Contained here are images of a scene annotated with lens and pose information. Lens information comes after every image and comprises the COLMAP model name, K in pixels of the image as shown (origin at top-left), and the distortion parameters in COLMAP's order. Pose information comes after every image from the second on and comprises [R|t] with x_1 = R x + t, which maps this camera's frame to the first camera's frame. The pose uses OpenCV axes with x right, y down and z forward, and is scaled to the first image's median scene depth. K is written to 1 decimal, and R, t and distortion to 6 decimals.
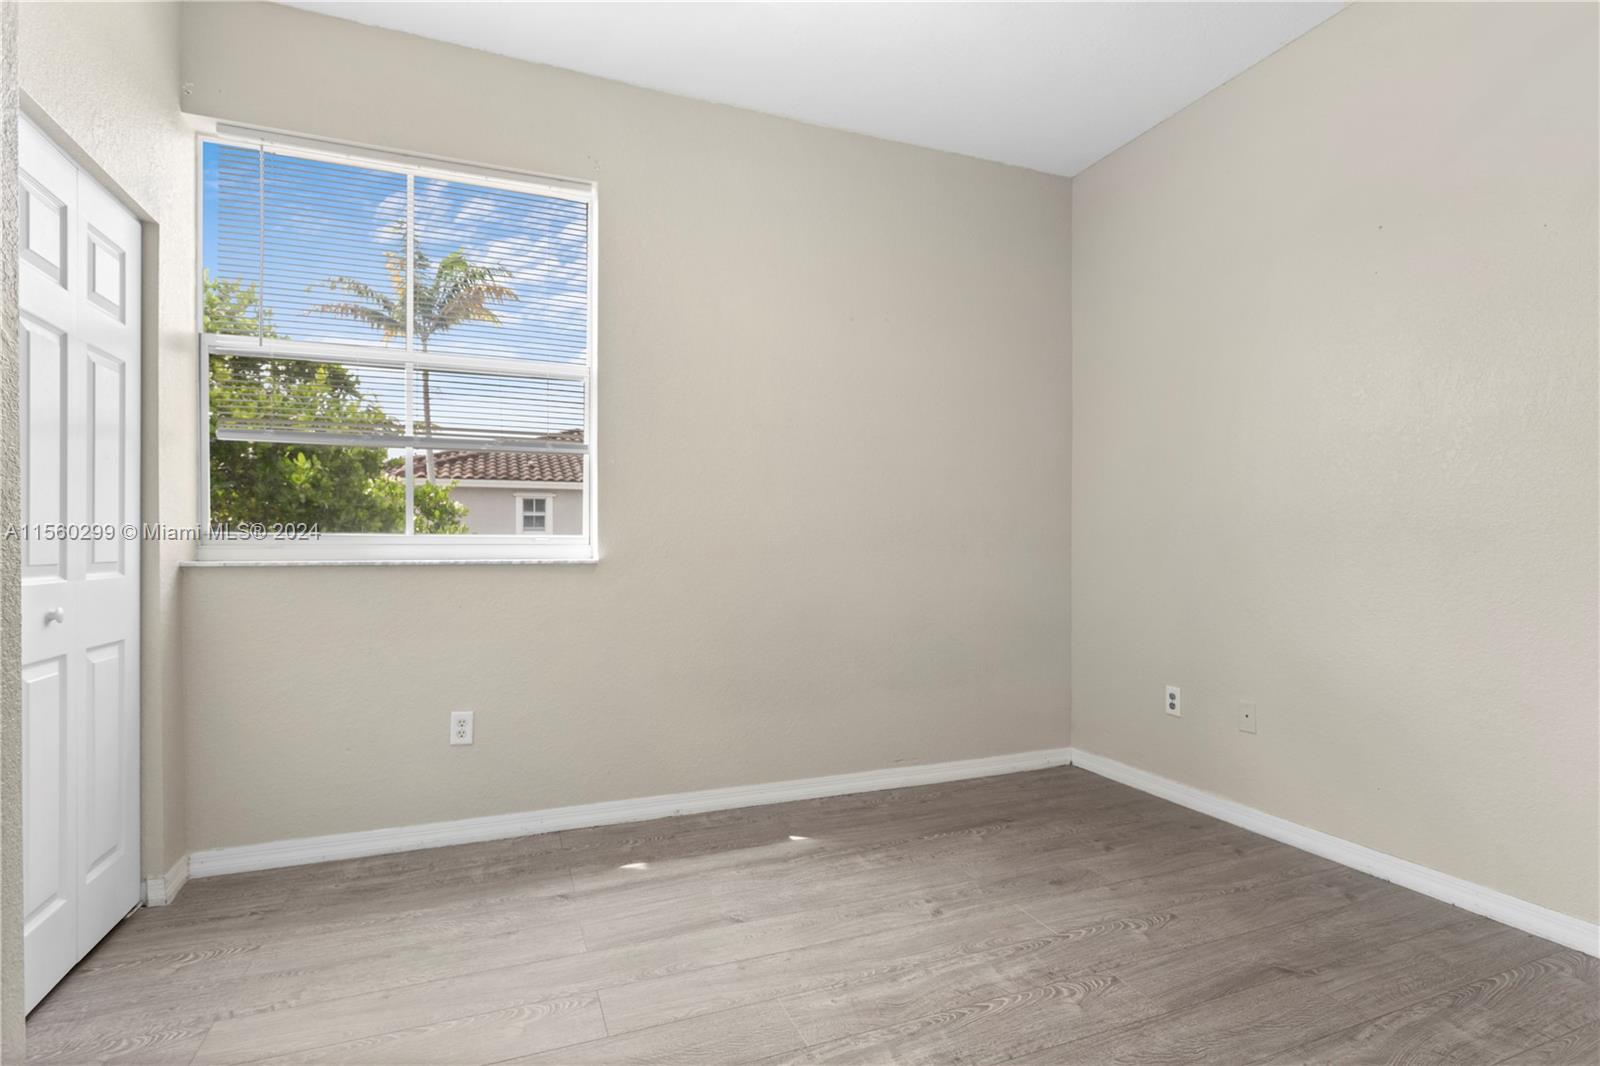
lens RADIAL K [[794.2, 0, 810.0], [0, 794.2, 554.3], [0, 0, 1]] dist [-0.013862, 0.006465]
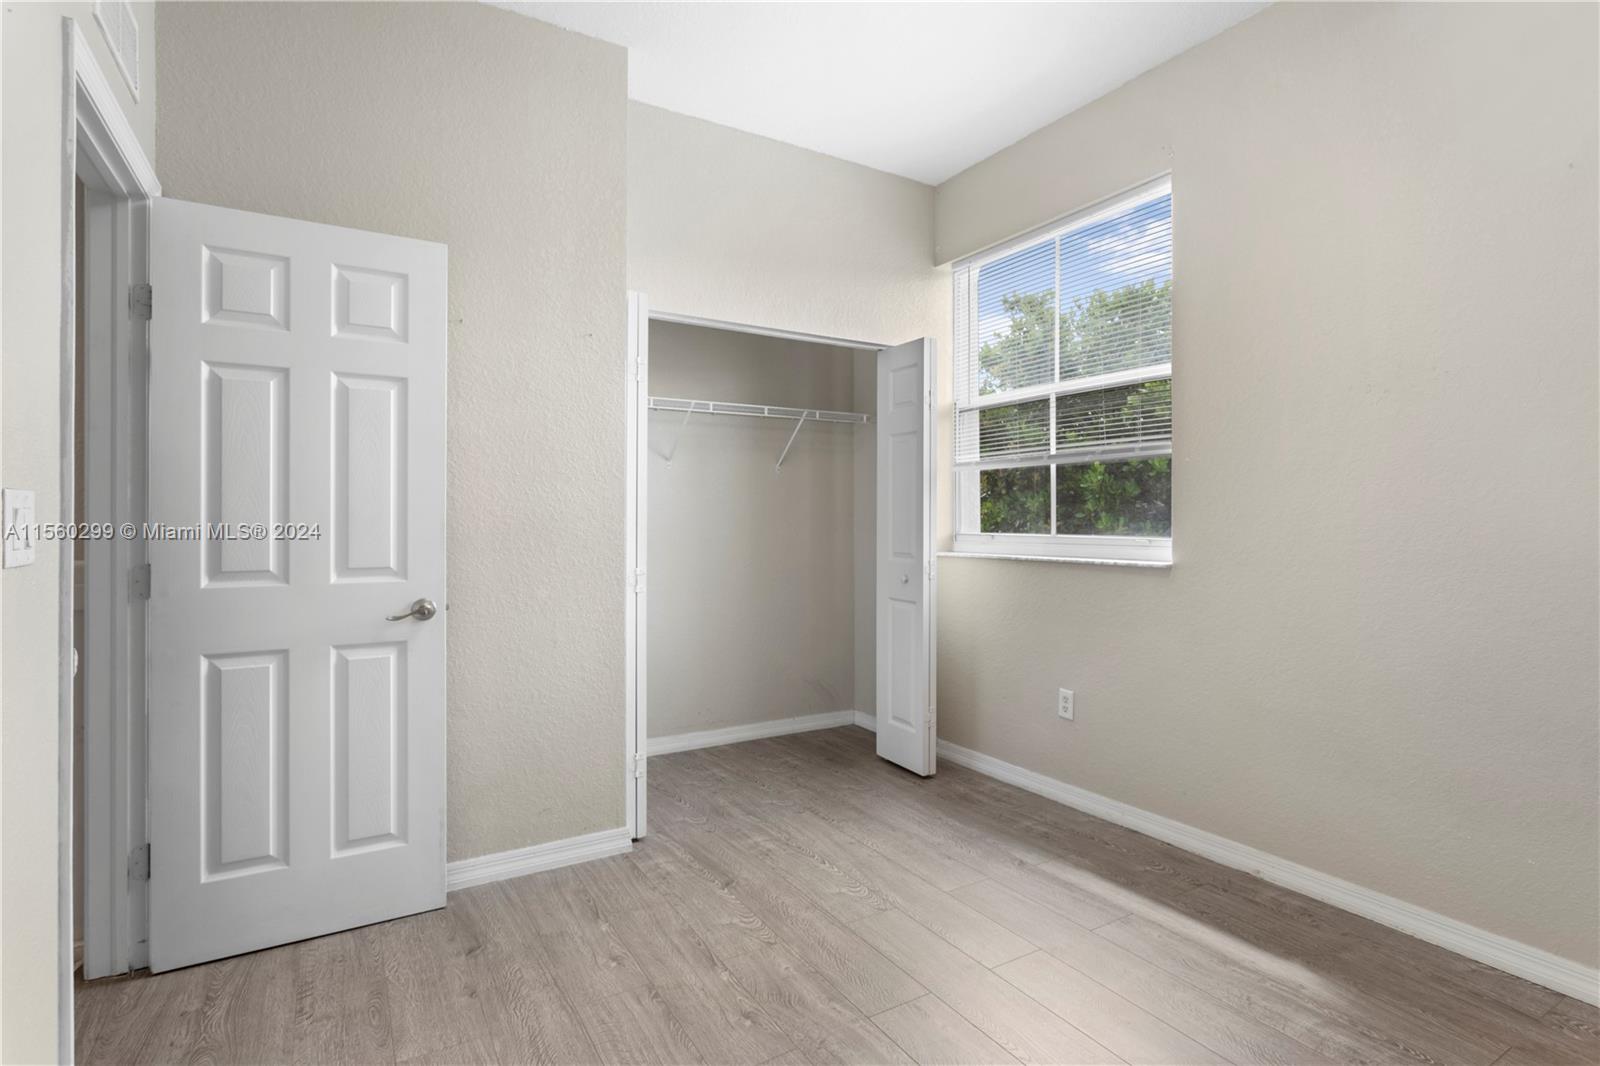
lens RADIAL K [[794.2, 0, 801.3], [0, 794.2, 522.0], [0, 0, 1]] dist [-0.013862, 0.006465]
pose [[0.144096, -0.001818, -0.989562, 0.658054], [-0.010679, 0.999937, -0.003392, -0.037994], [0.989506, 0.011056, 0.144067, 0.457529]]
